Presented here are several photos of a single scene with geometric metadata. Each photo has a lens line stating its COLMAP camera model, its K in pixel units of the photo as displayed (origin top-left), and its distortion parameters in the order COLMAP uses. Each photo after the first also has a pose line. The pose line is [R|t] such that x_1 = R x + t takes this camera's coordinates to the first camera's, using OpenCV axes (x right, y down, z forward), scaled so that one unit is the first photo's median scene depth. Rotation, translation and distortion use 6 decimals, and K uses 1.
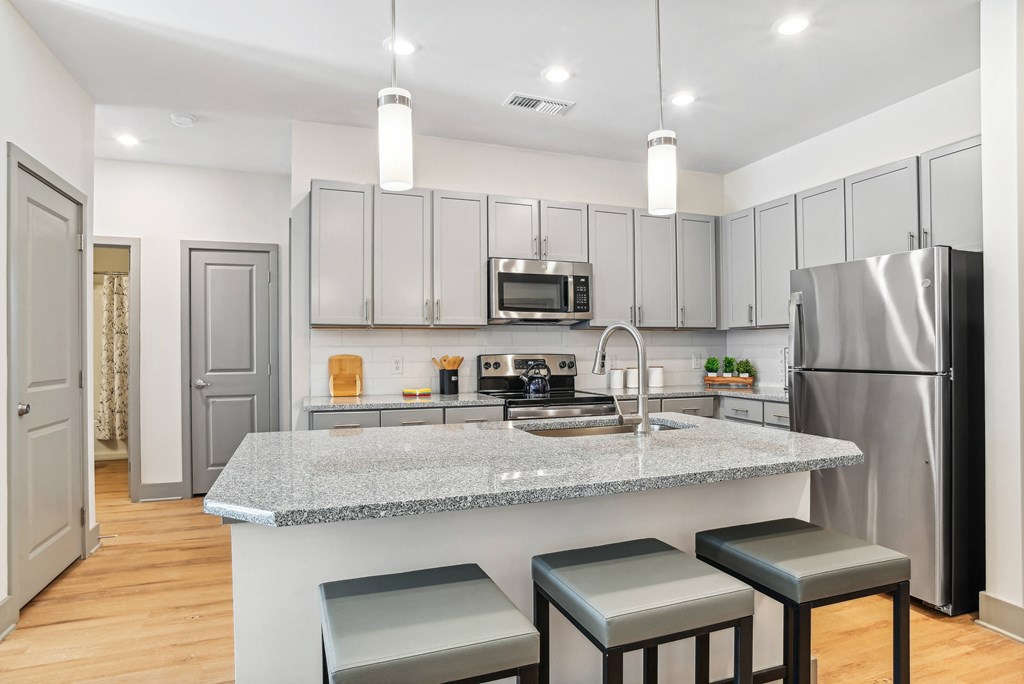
lens RADIAL K [[570.8, 0, 510.3], [0, 570.8, 351.6], [0, 0, 1]] dist [0.002428, 0.000503]
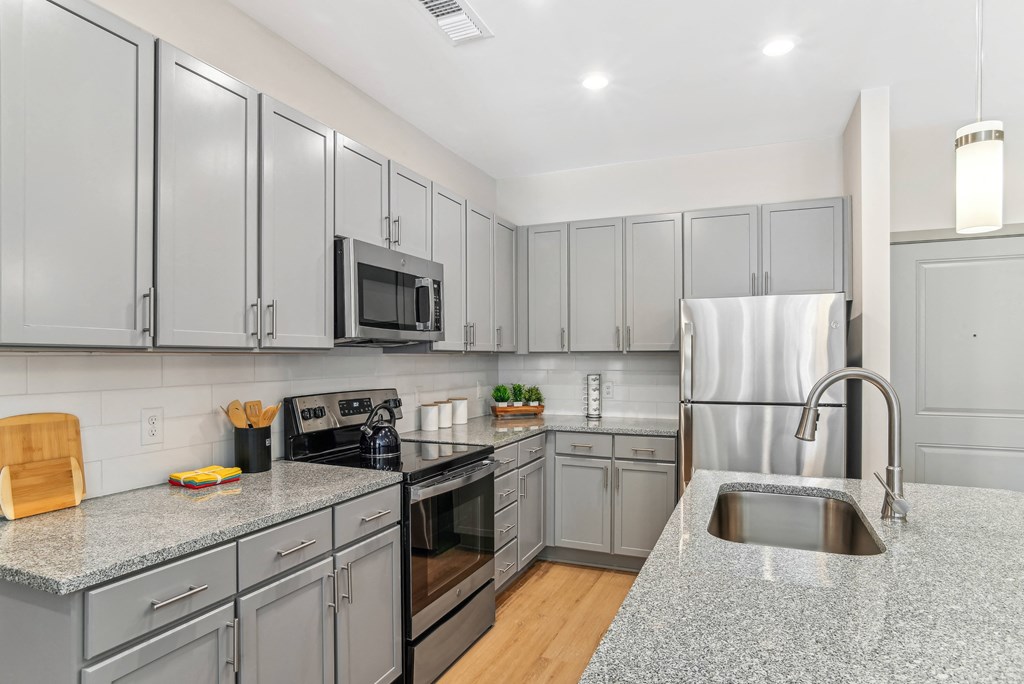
lens RADIAL K [[570.8, 0, 485.3], [0, 570.8, 356.7], [0, 0, 1]] dist [0.002428, 0.000503]
pose [[0.725095, 0.003696, 0.688639, -0.322781], [0.002966, 0.999960, -0.008490, -0.030689], [-0.688642, 0.008199, 0.725055, 0.435259]]
